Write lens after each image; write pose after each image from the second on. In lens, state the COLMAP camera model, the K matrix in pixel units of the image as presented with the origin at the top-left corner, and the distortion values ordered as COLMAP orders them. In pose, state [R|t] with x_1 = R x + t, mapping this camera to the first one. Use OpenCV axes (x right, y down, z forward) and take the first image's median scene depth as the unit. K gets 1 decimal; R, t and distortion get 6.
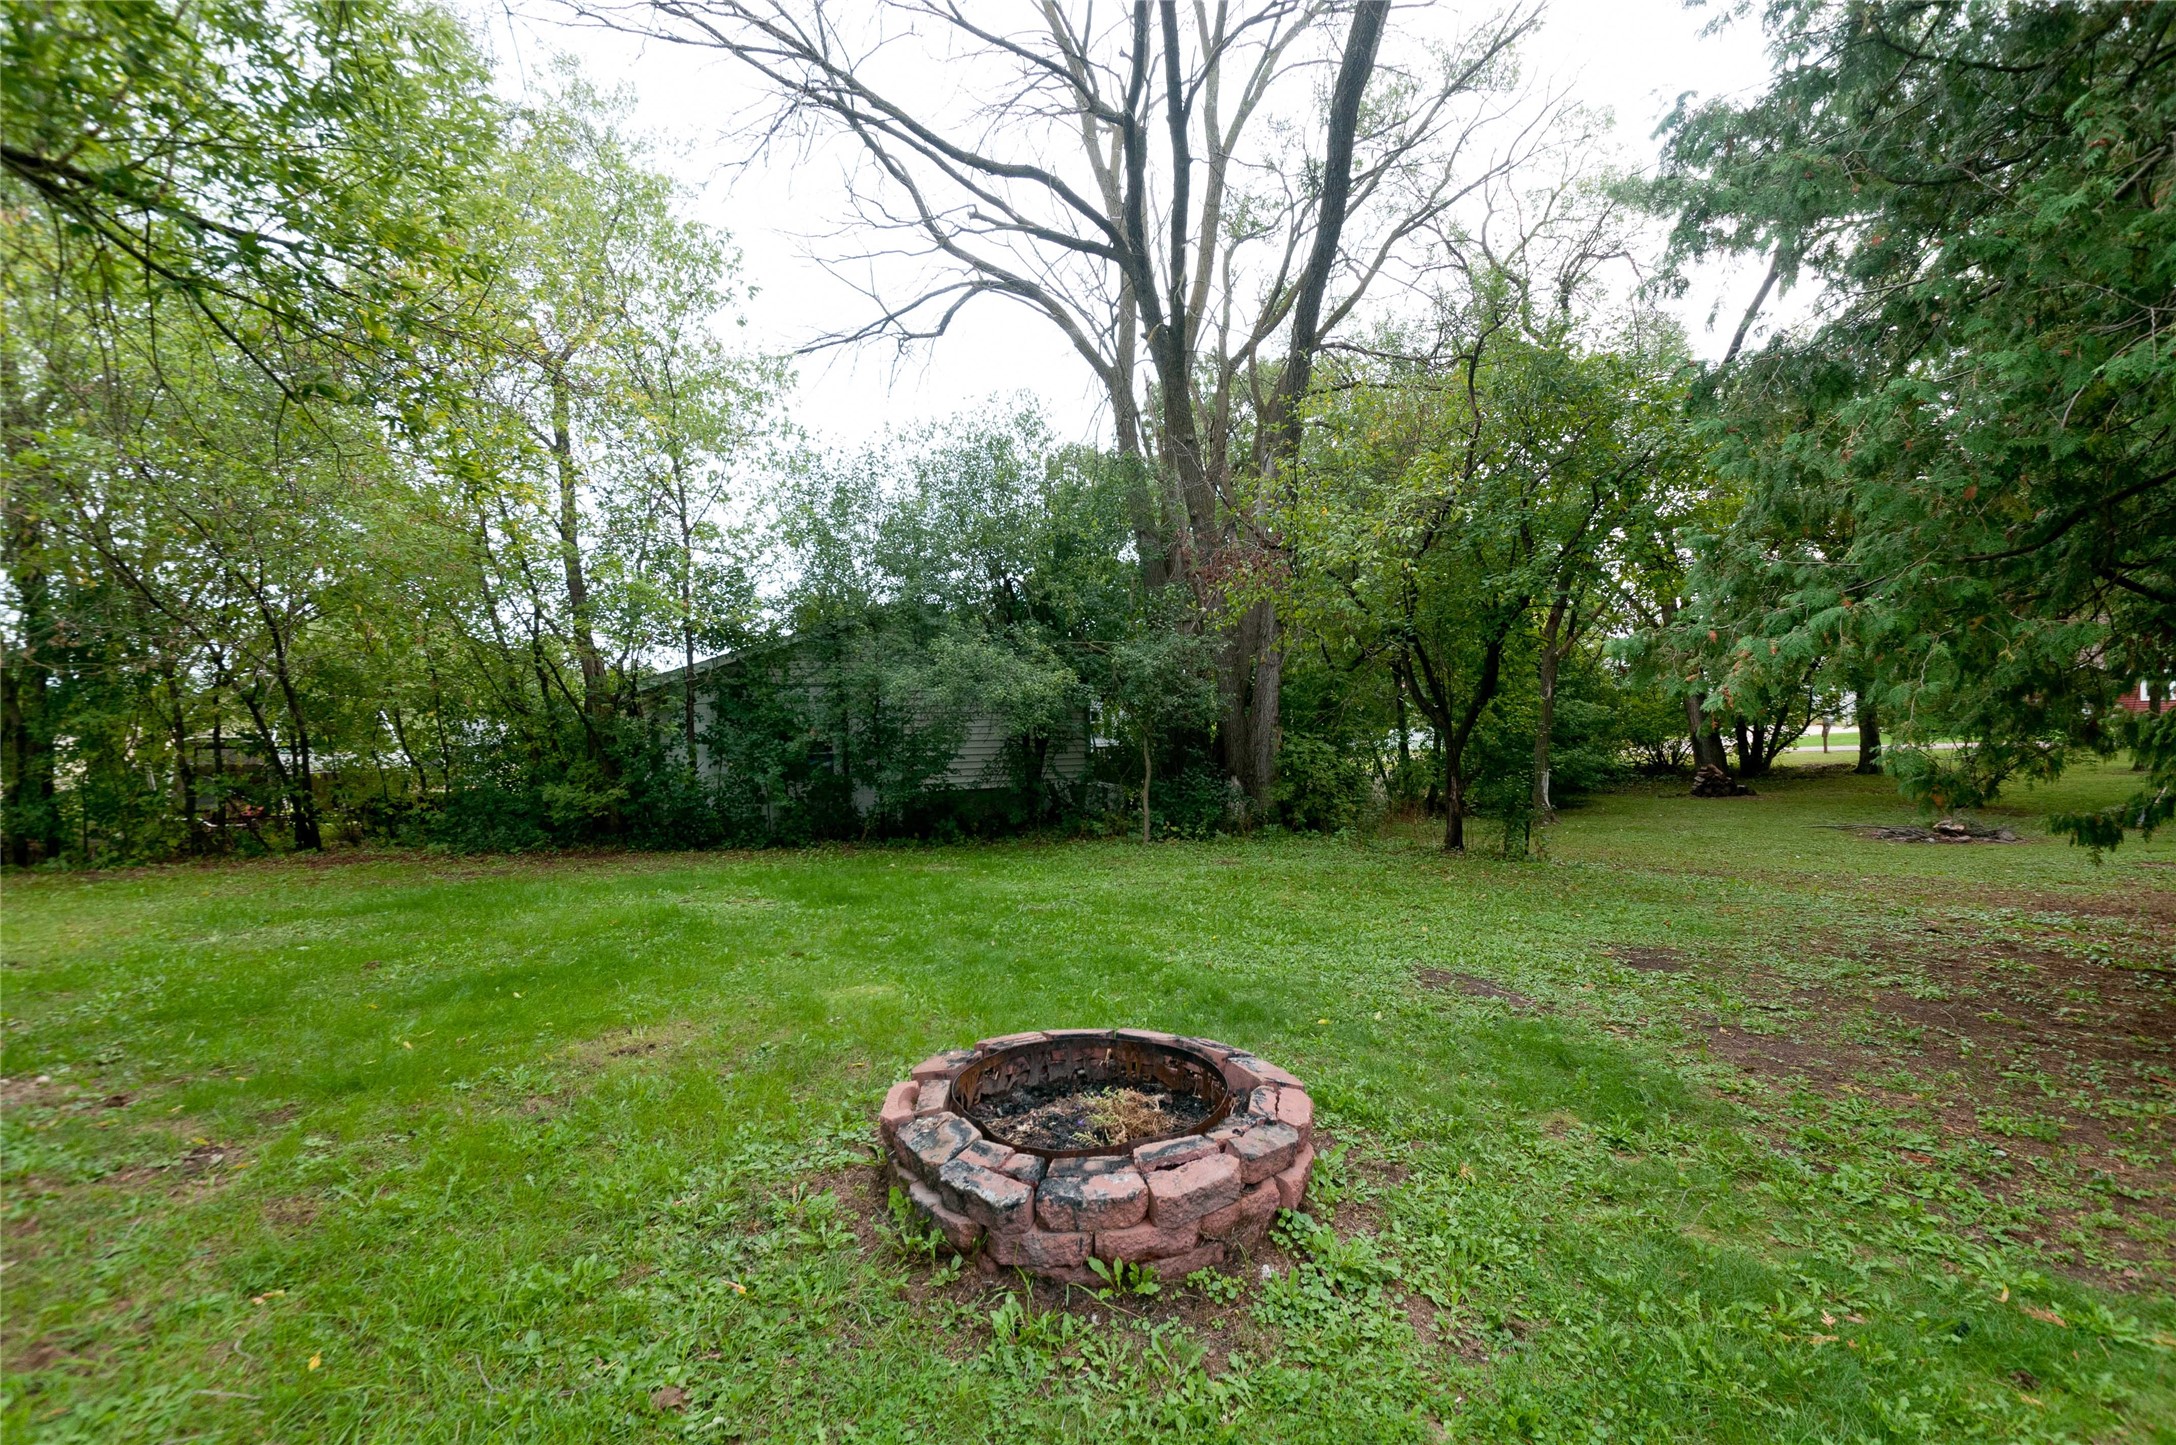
lens RADIAL K [[951.6, 0, 1101.7], [0, 951.6, 727.7], [0, 0, 1]] dist [0.008288, -0.004592]
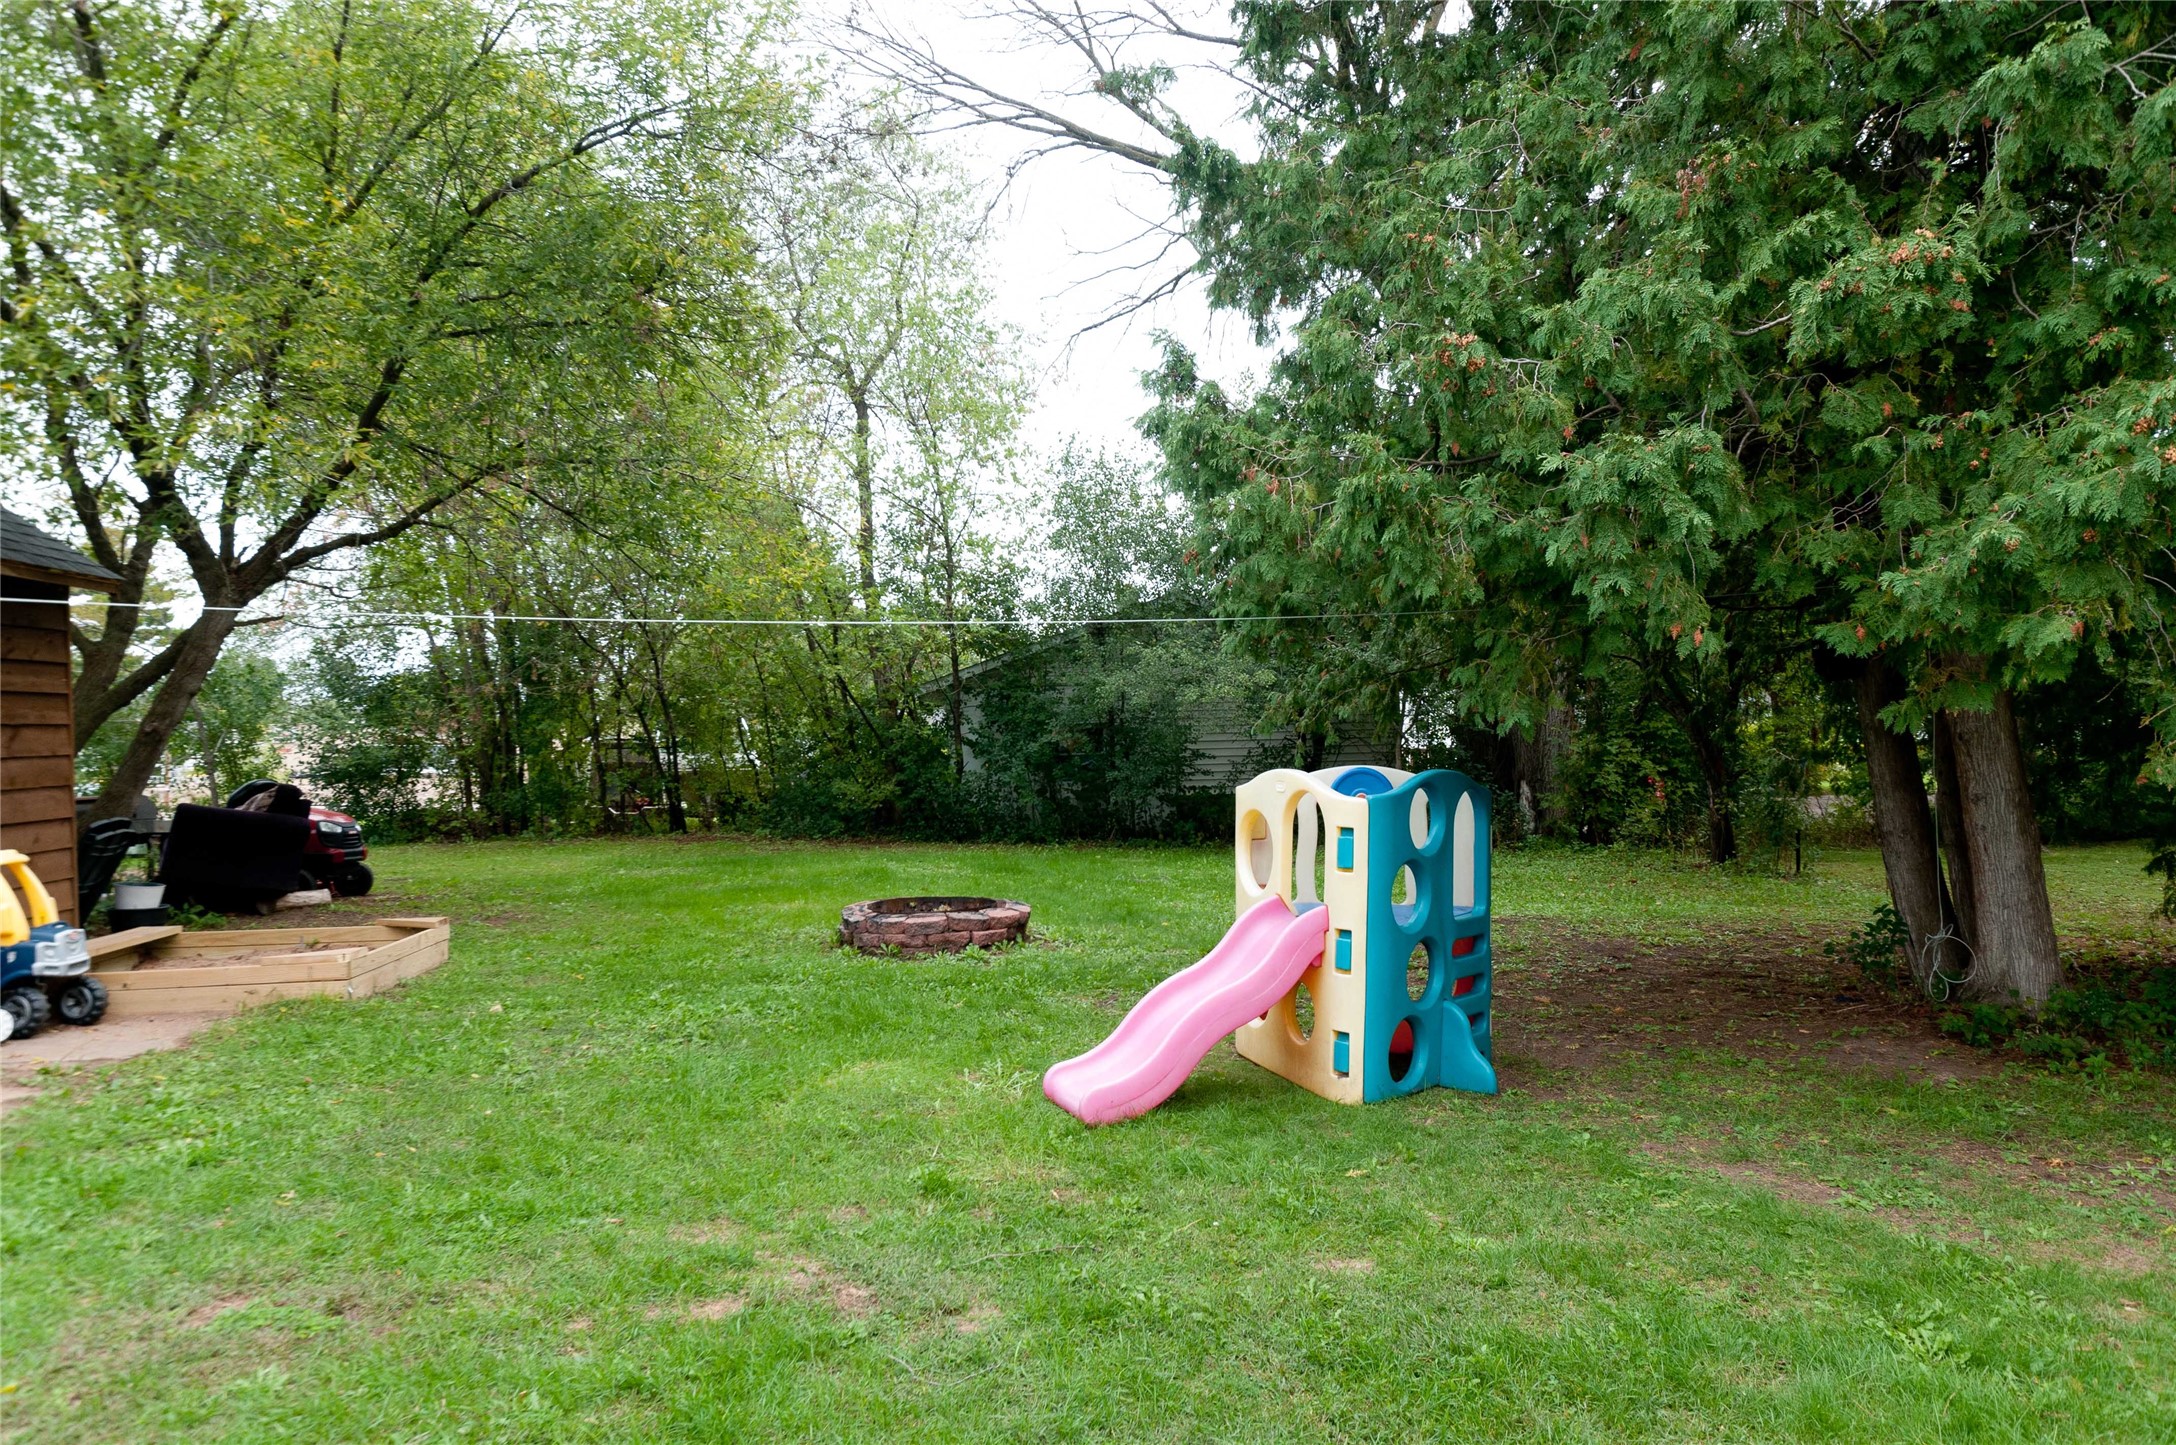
lens RADIAL K [[1495.9, 0, 1084.2], [0, 1495.9, 723.7], [0, 0, 1]] dist [-0.007324, 0.000843]
pose [[0.904861, -0.006526, -0.425657, 0.424183], [0.009959, 0.999933, 0.005840, -0.015433], [0.425591, -0.009524, 0.904866, -0.473416]]
